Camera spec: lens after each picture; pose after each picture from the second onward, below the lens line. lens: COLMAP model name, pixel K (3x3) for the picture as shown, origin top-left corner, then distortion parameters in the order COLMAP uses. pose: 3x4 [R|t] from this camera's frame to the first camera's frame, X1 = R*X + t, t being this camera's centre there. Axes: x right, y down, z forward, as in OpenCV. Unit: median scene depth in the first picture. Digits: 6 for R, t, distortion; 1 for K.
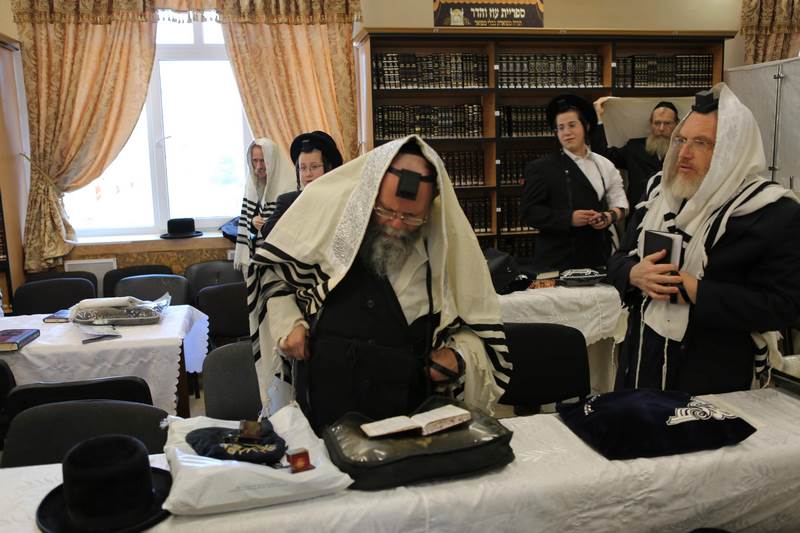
lens RADIAL K [[694.5, 0, 400.0], [0, 694.5, 266.5], [0, 0, 1]] dist [-0.014534, -0.008010]
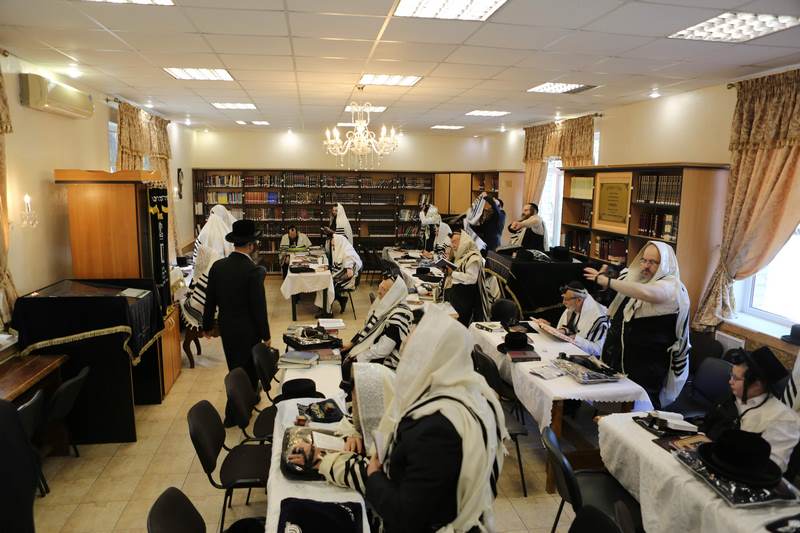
lens RADIAL K [[551.1, 0, 400.0], [0, 551.1, 266.5], [0, 0, 1]] dist [-0.102043, 0.064487]
pose [[-0.071870, 0.184410, -0.980218, 0.522988], [-0.188171, 0.962605, 0.194893, -0.207999], [0.979503, 0.198456, -0.034482, 0.430386]]
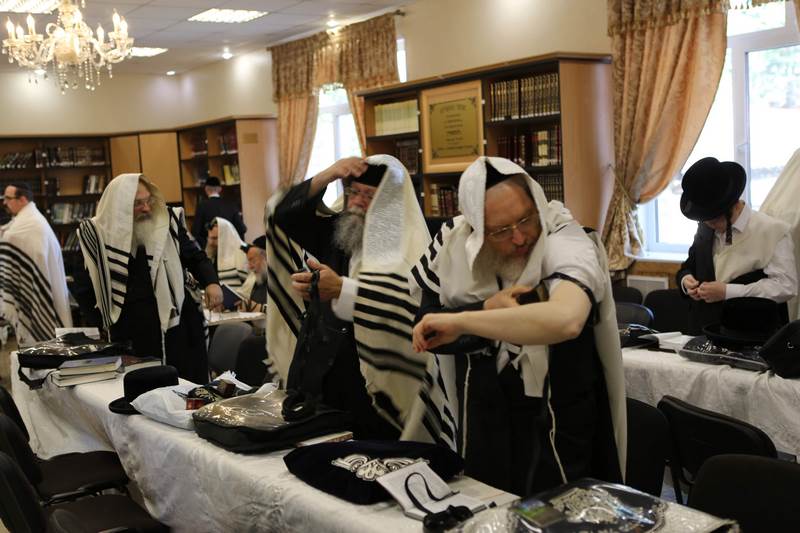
lens RADIAL K [[965.3, 0, 401.3], [0, 965.3, 263.3], [0, 0, 1]] dist [-0.009489, 0.015942]
pose [[0.373116, 0.090302, -0.923380, 0.637482], [-0.117723, 0.991816, 0.049425, -0.053883], [0.920286, 0.090262, 0.380693, 0.199059]]
